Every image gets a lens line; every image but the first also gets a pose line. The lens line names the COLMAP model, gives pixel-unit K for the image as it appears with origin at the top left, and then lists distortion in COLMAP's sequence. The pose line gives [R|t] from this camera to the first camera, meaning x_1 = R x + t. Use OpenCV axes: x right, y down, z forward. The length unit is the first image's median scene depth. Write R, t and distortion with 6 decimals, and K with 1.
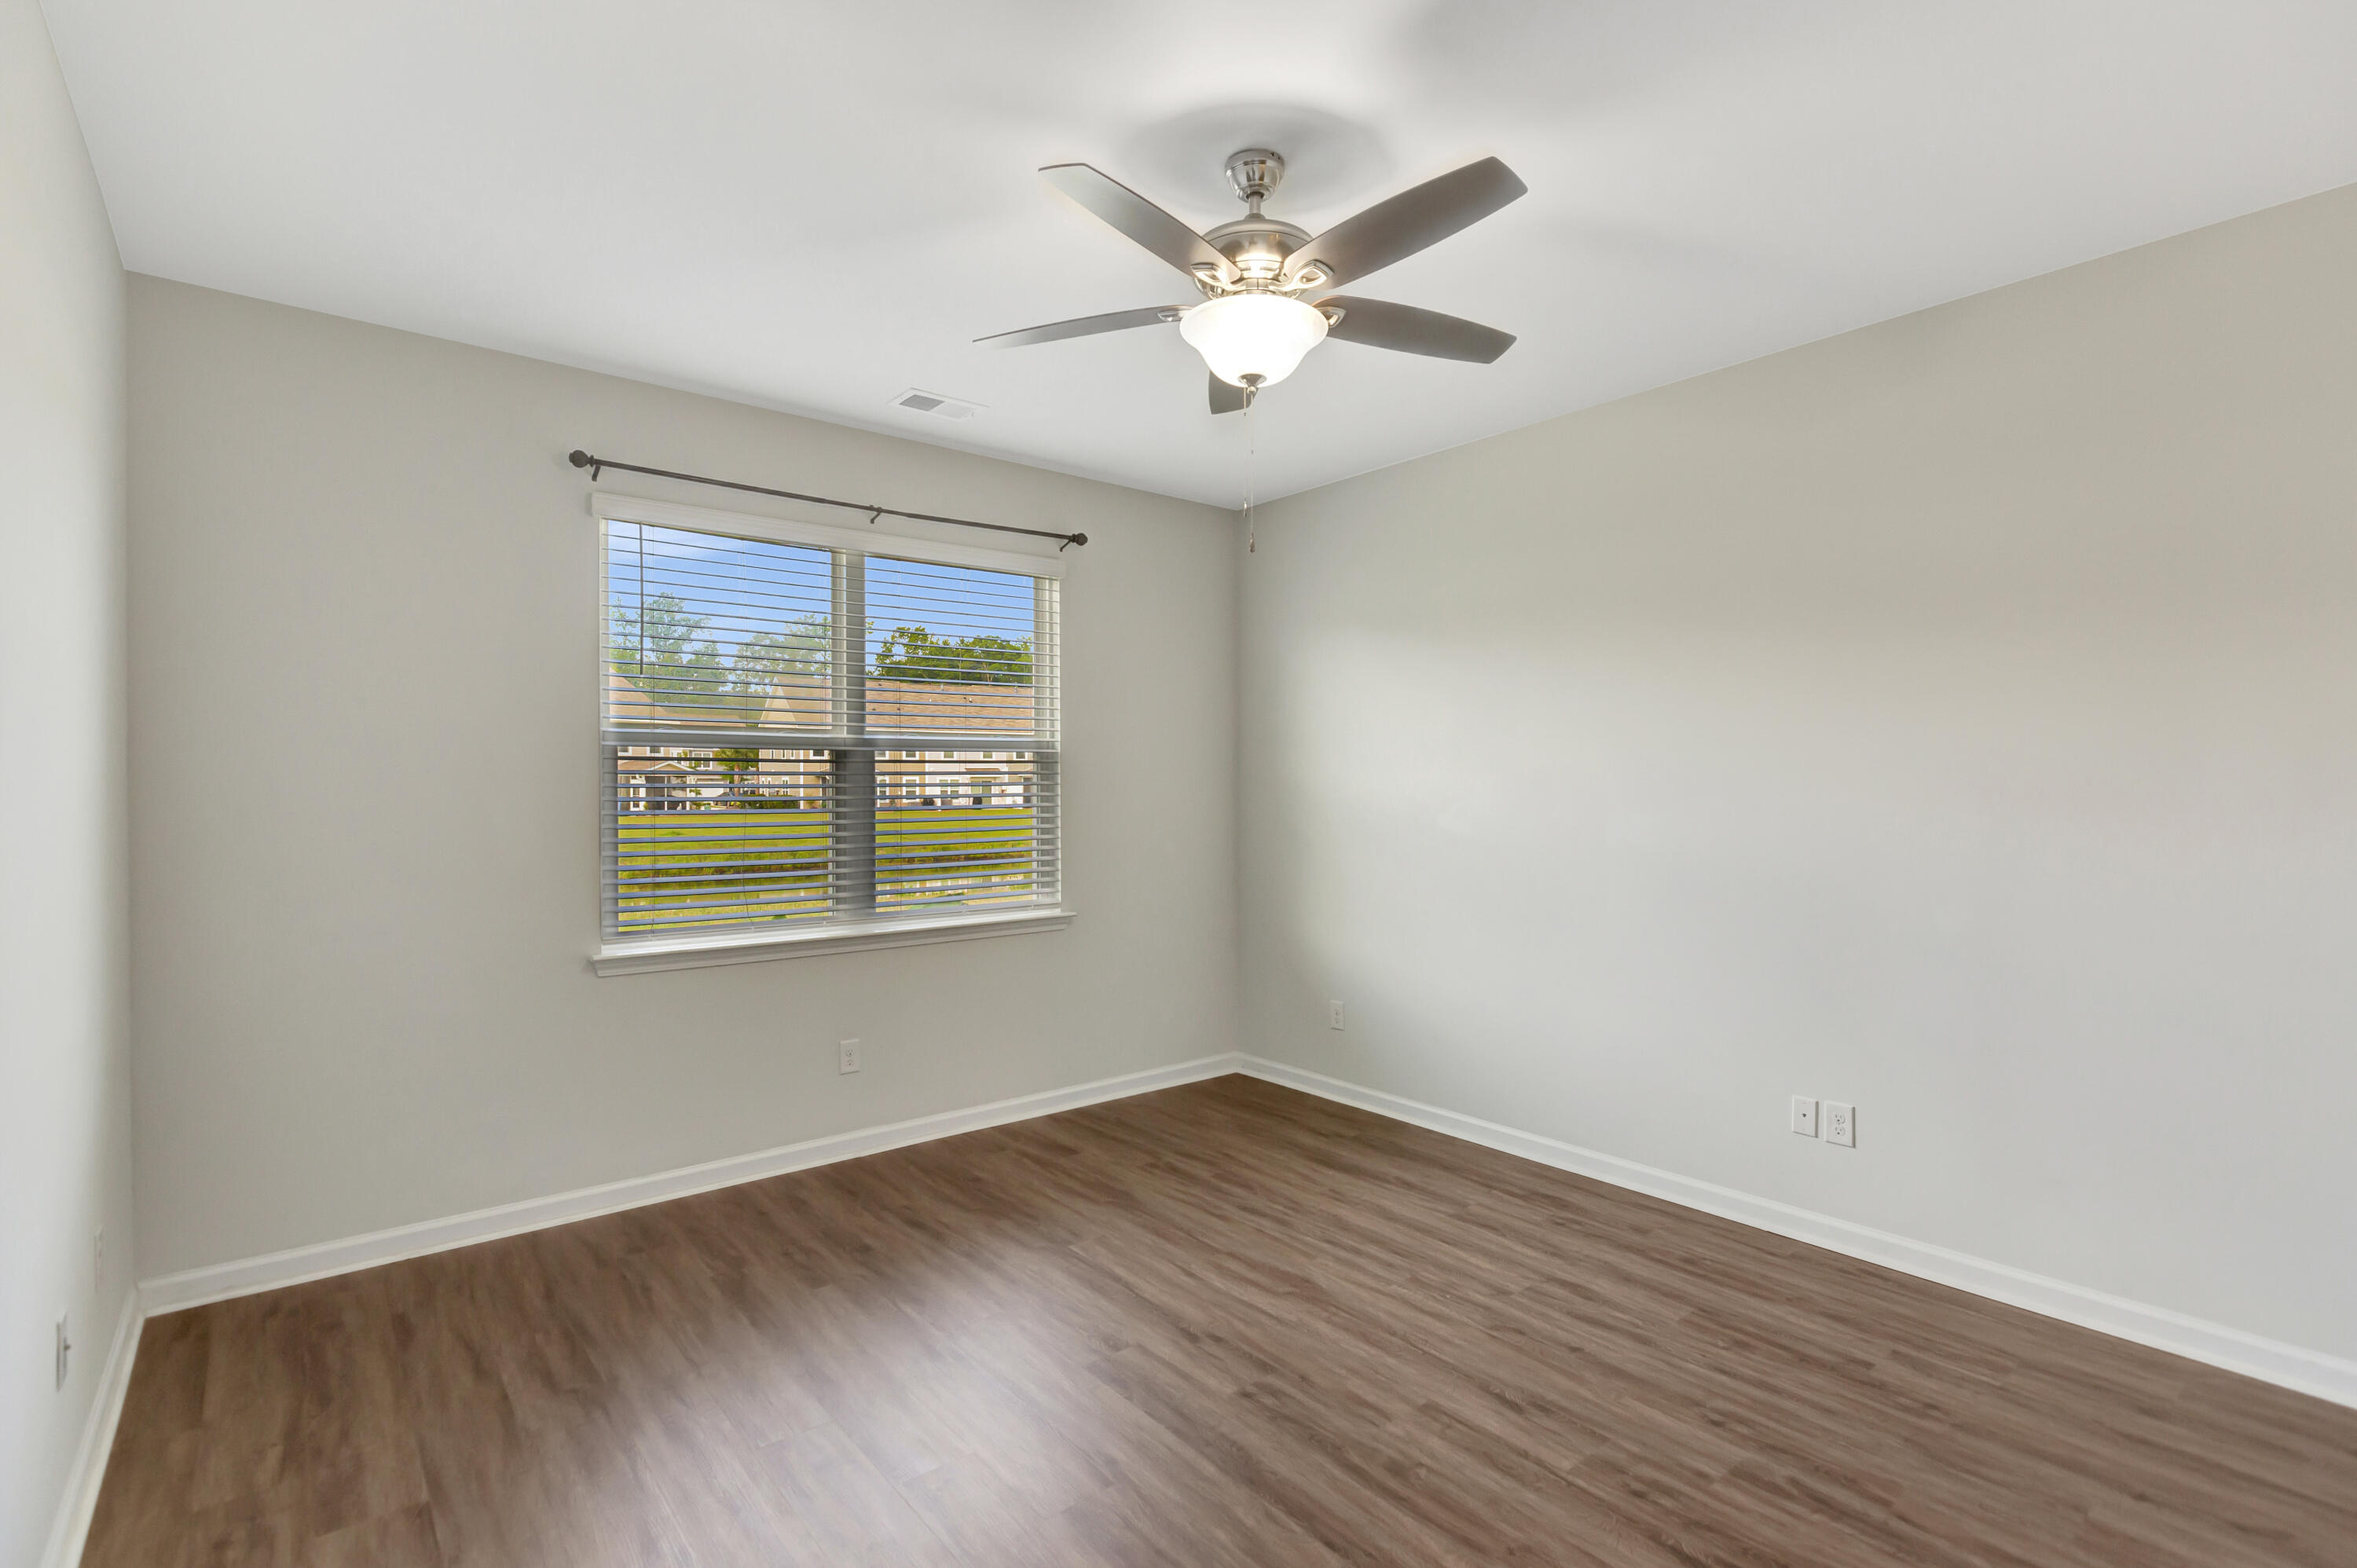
lens RADIAL K [[1090.6, 0, 1178.5], [0, 1090.6, 784.0], [0, 0, 1]] dist [-0.000417, -0.000835]
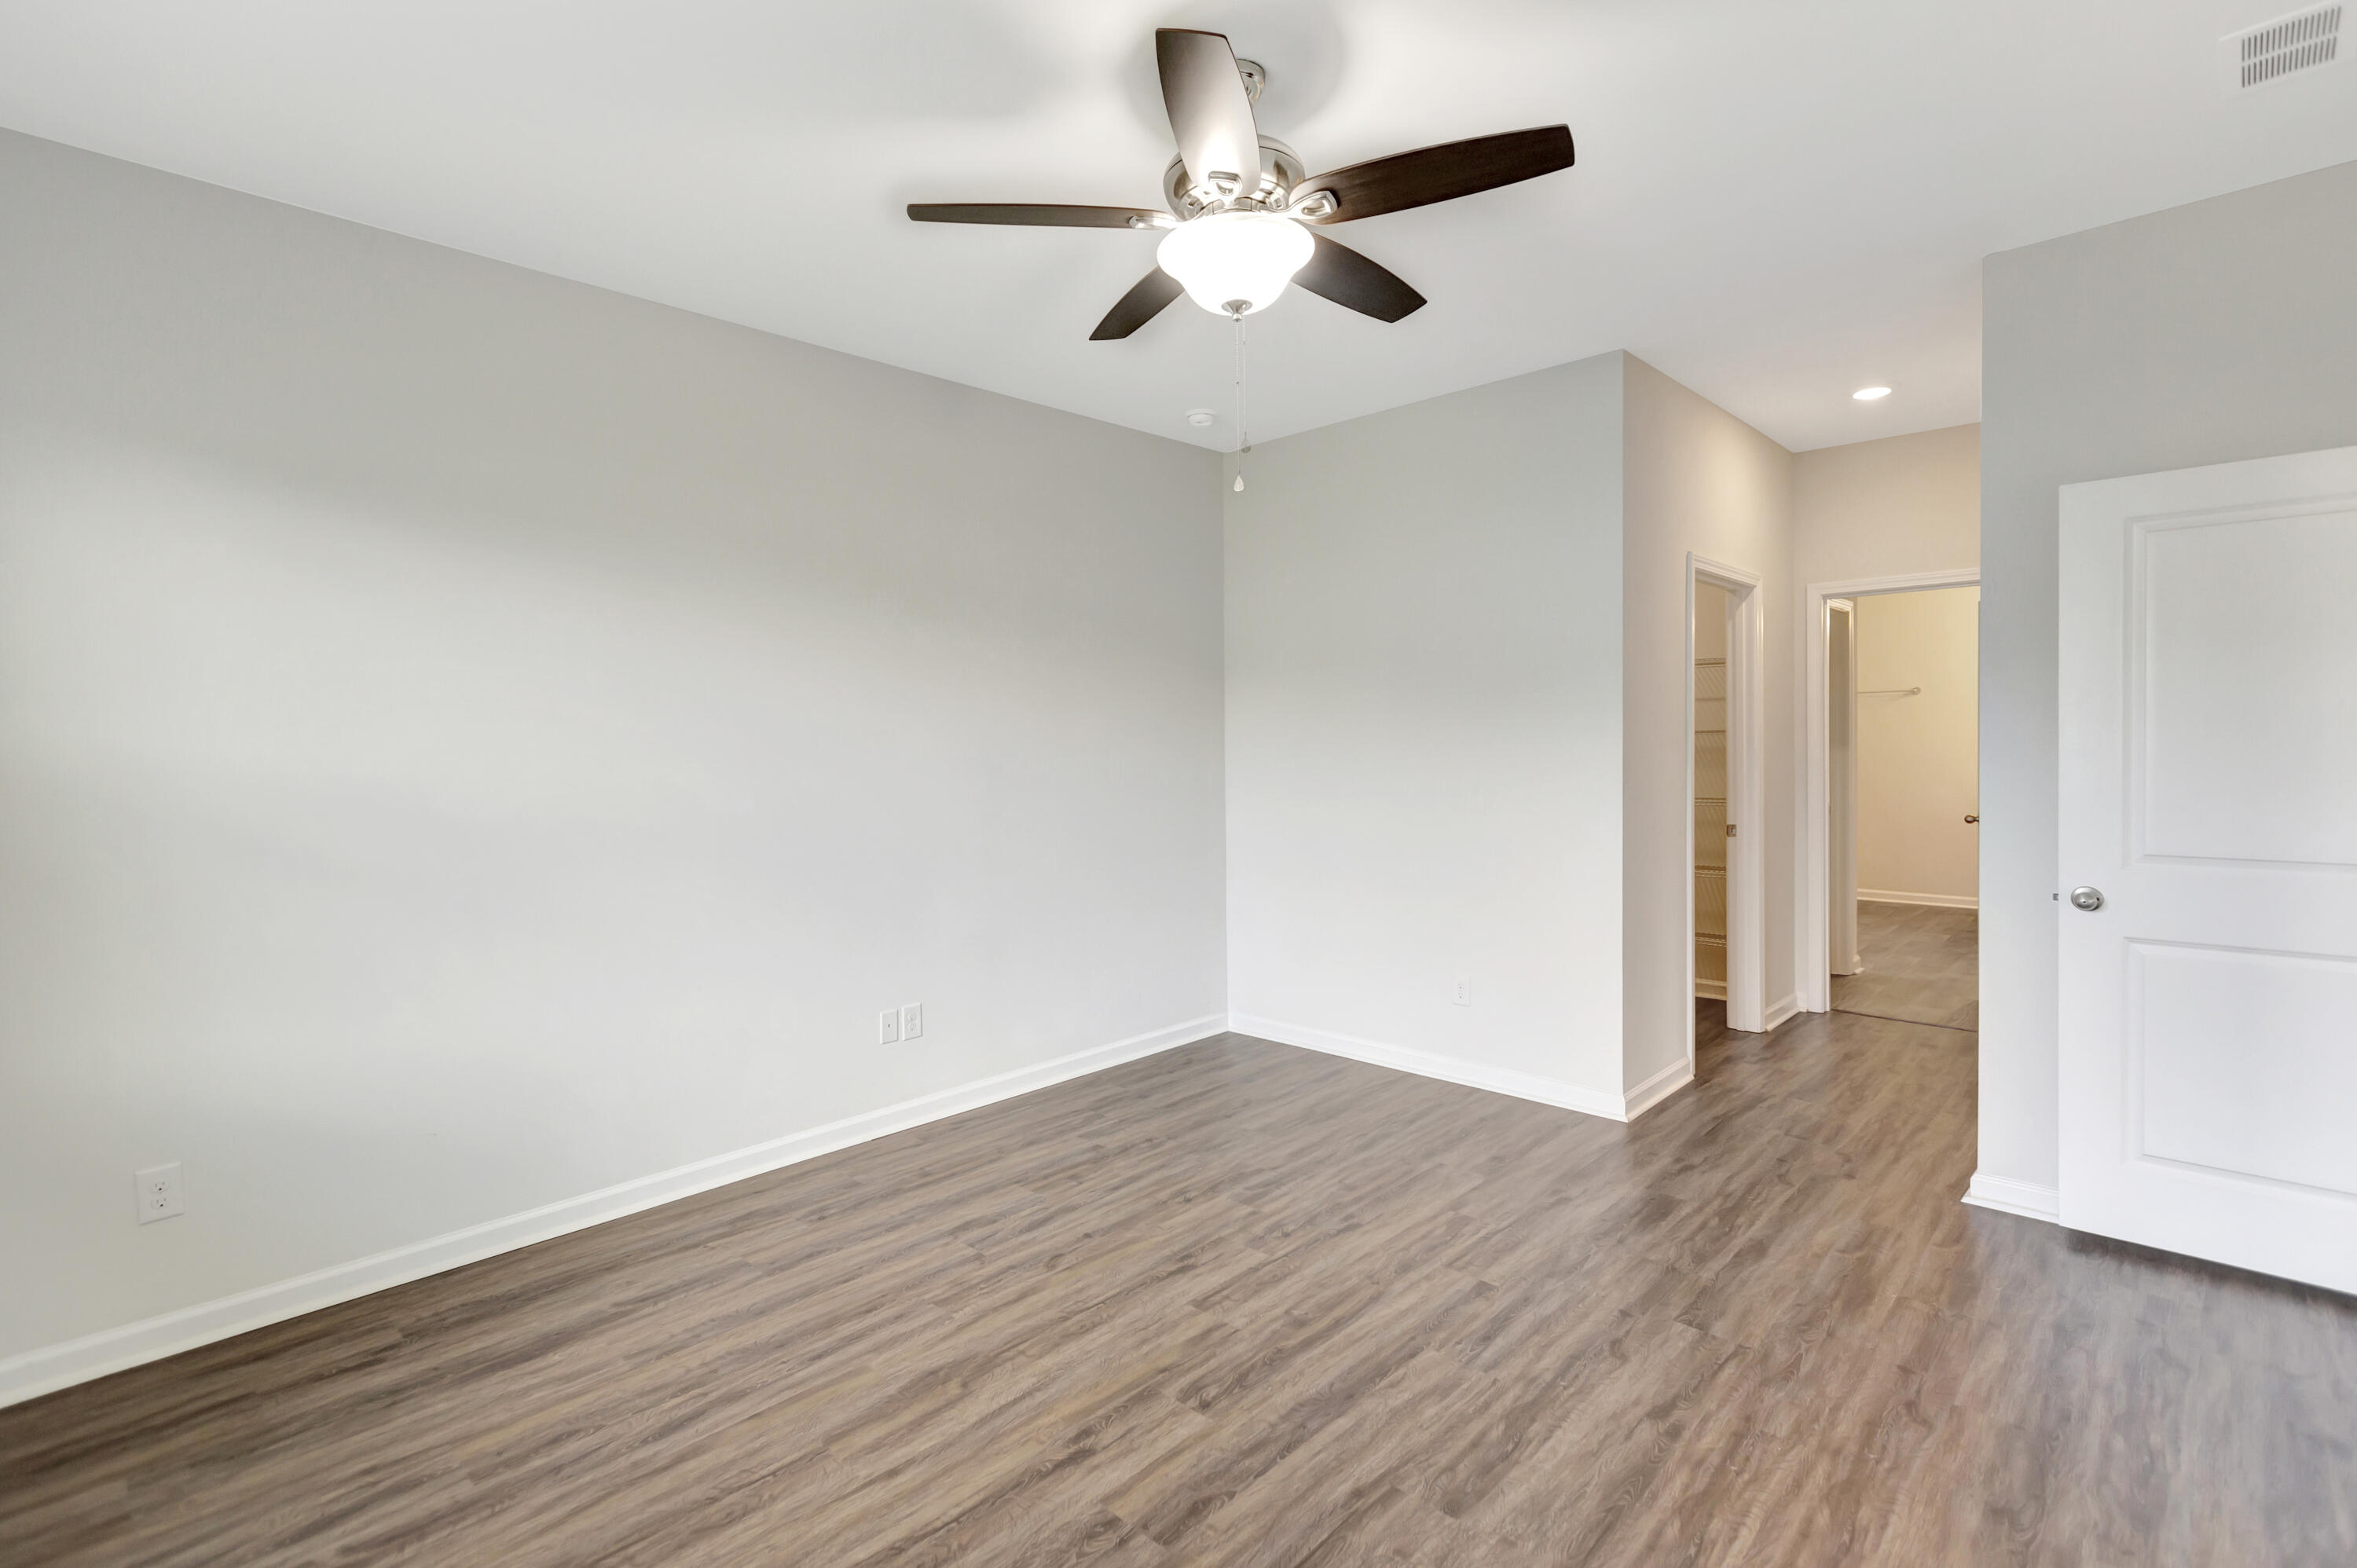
lens RADIAL K [[1090.6, 0, 1178.5], [0, 1090.6, 784.0], [0, 0, 1]] dist [-0.000417, -0.000835]
pose [[-0.117835, -0.037905, 0.992309, -0.682294], [0.016026, 0.999069, 0.040066, 0.007005], [-0.992904, 0.020624, -0.117118, 0.937325]]
